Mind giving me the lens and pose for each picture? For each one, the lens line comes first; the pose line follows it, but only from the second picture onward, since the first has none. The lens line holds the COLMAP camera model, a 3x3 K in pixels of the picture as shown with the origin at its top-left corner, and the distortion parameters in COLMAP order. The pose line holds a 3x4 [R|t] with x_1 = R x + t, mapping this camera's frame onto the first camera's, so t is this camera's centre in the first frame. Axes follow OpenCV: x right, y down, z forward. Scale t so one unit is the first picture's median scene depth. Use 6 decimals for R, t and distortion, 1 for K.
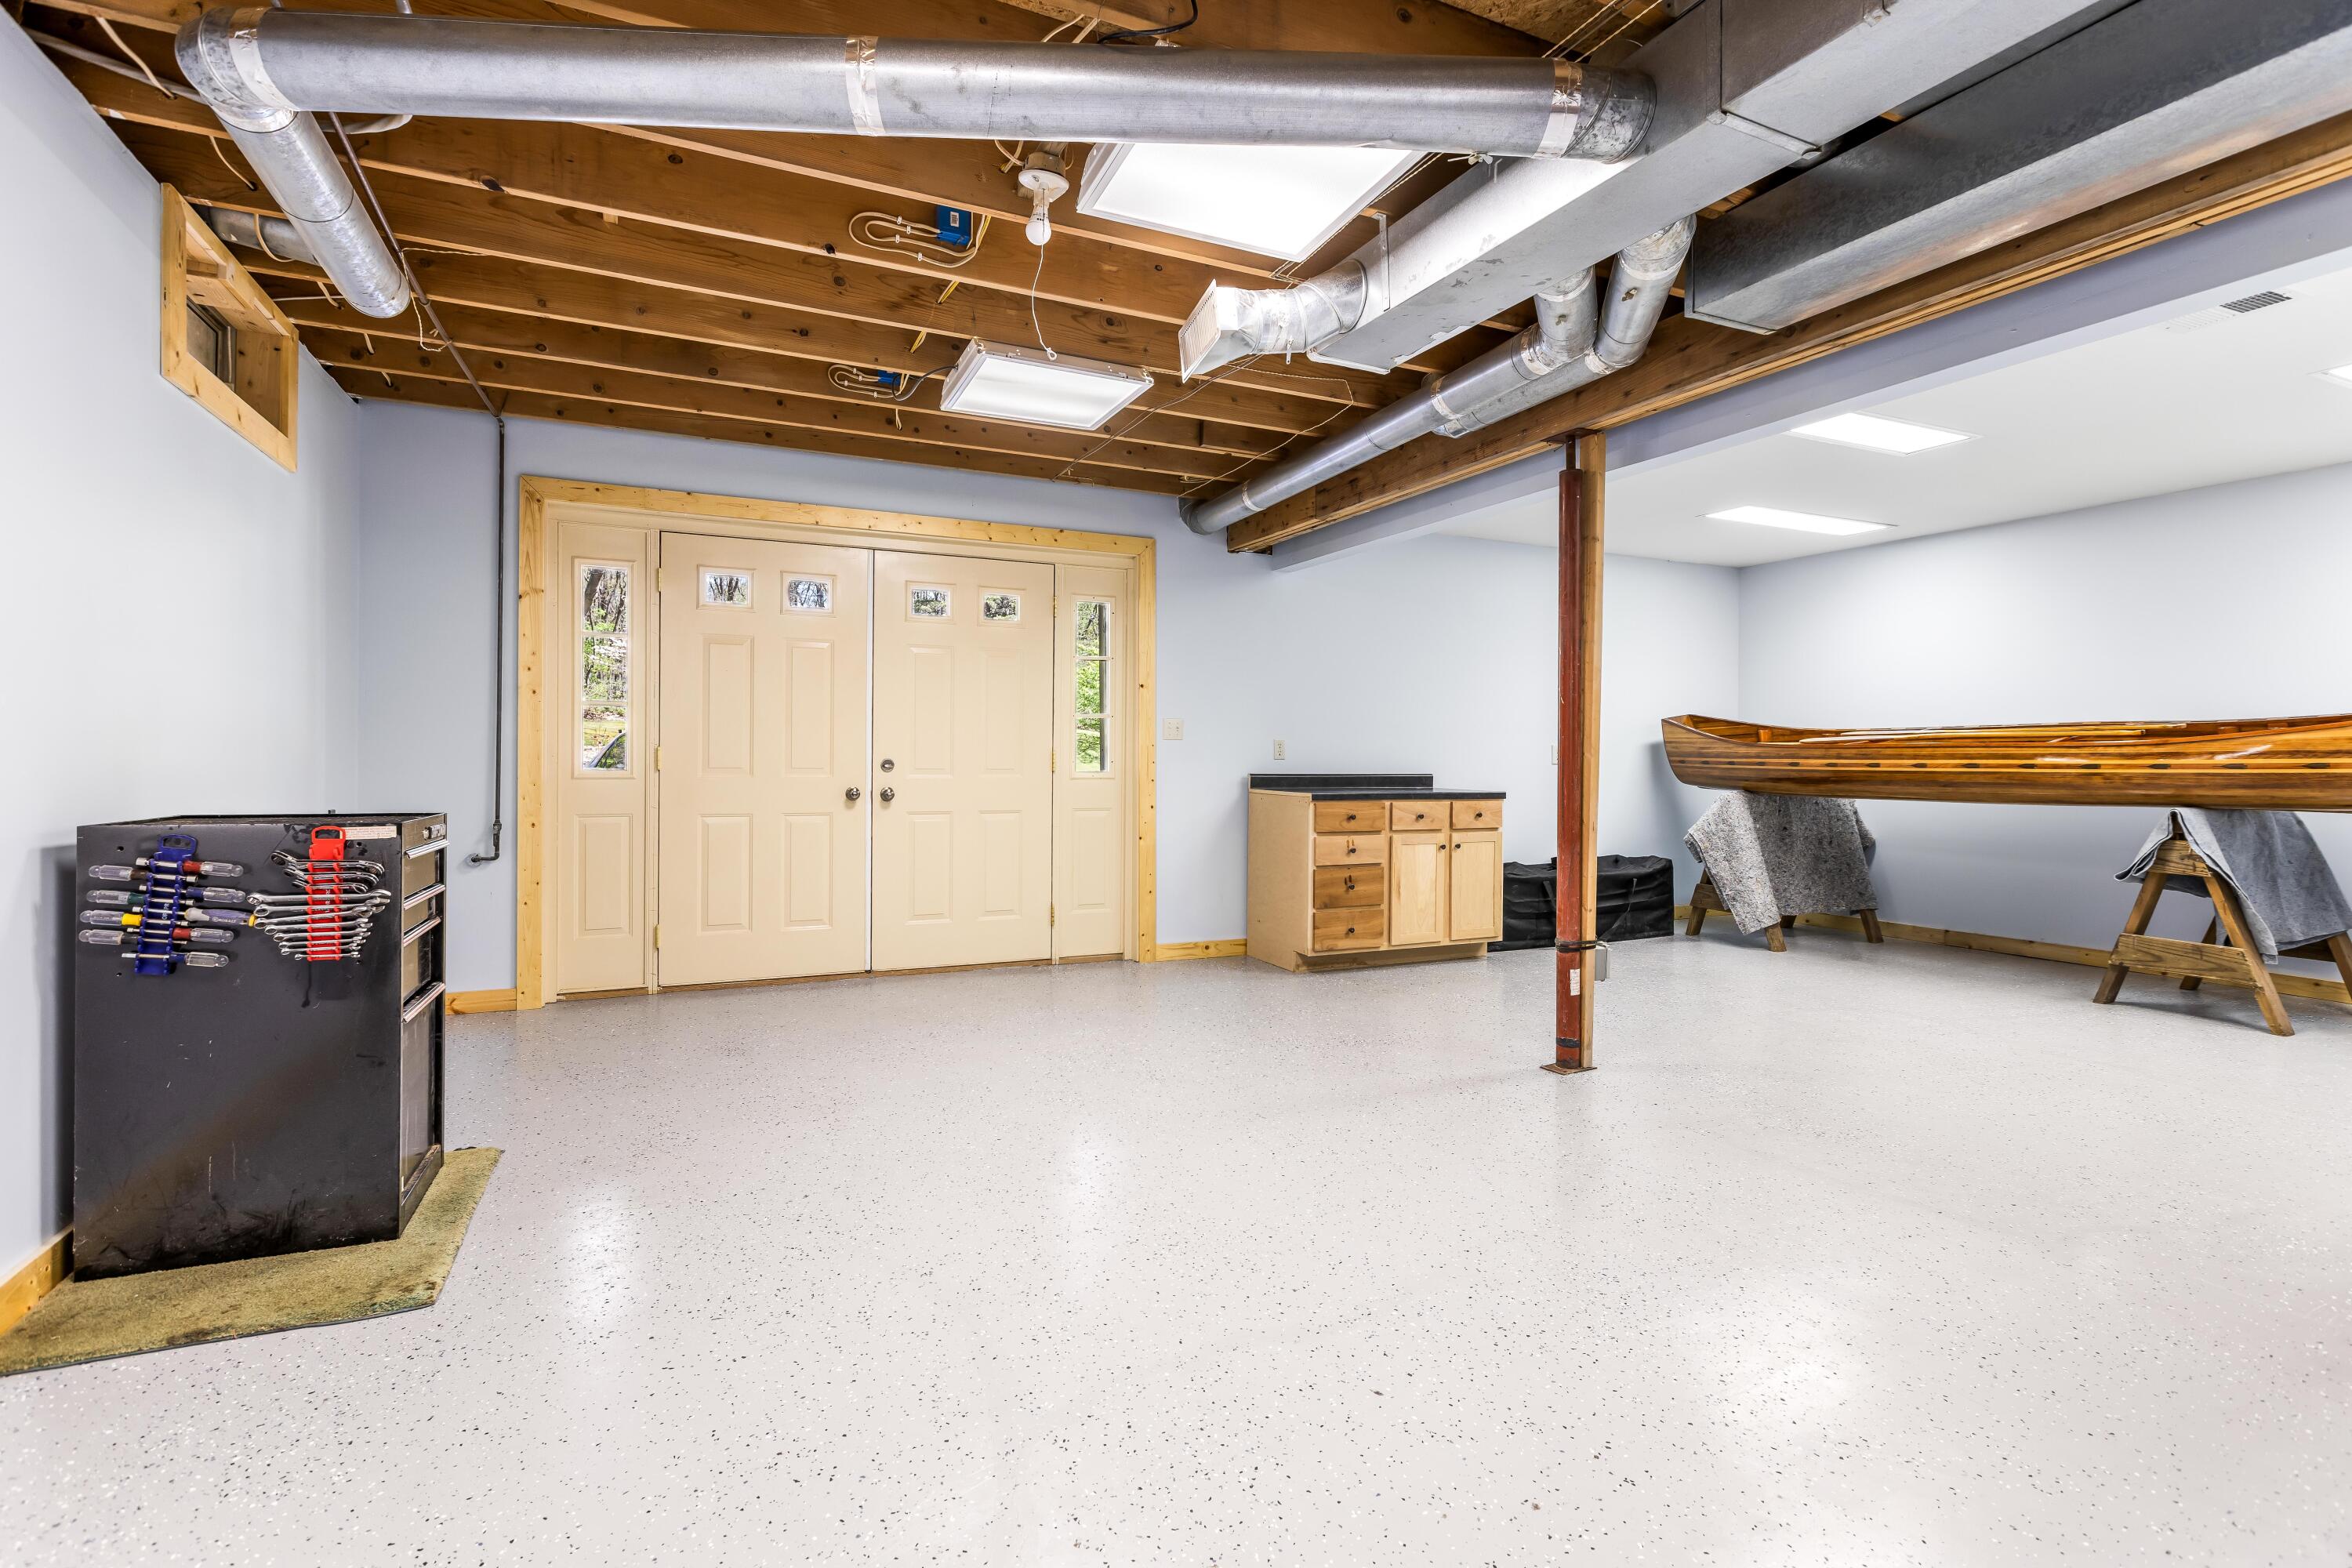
lens RADIAL K [[1101.6, 0, 1176.0], [0, 1101.6, 784.0], [0, 0, 1]] dist [-0.000334, -0.000043]
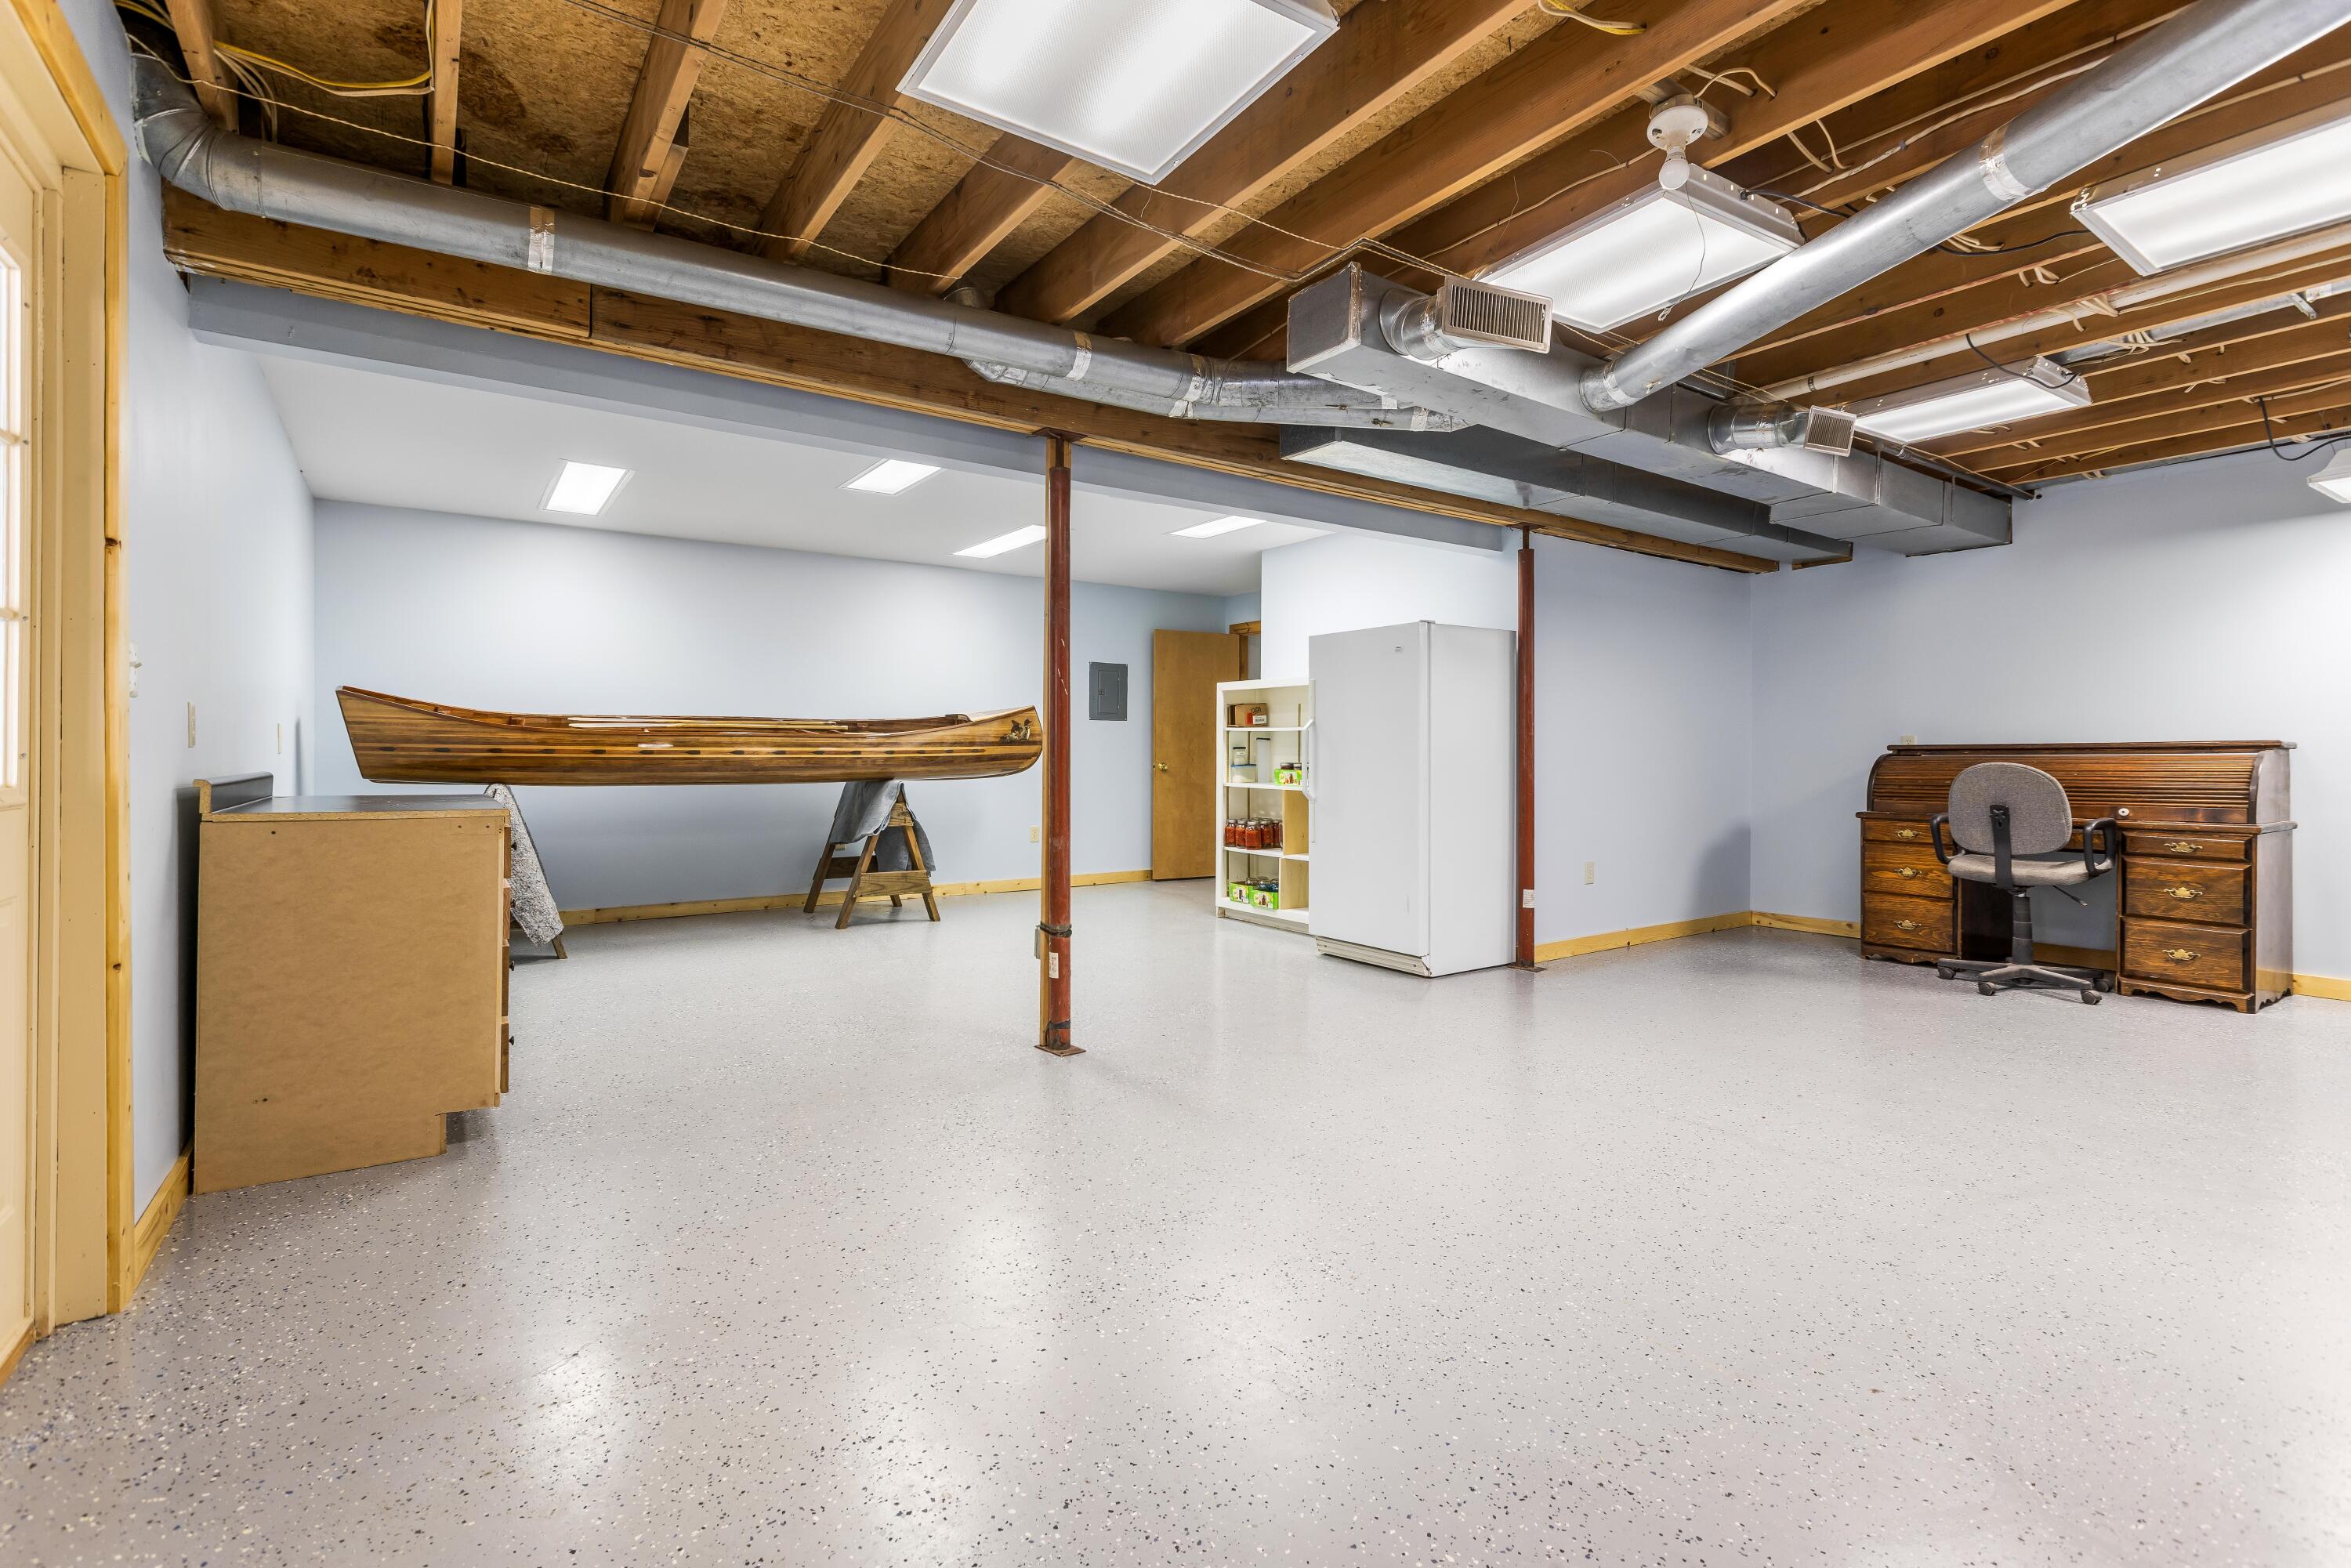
lens RADIAL K [[1057.7, 0, 1148.9], [0, 1057.7, 765.0], [0, 0, 1]] dist [-0.000888, -0.000375]
pose [[-0.158669, -0.015297, 0.987213, -0.585174], [0.015680, 0.999715, 0.018011, -0.022213], [-0.987207, 0.018337, -0.158384, 0.994929]]
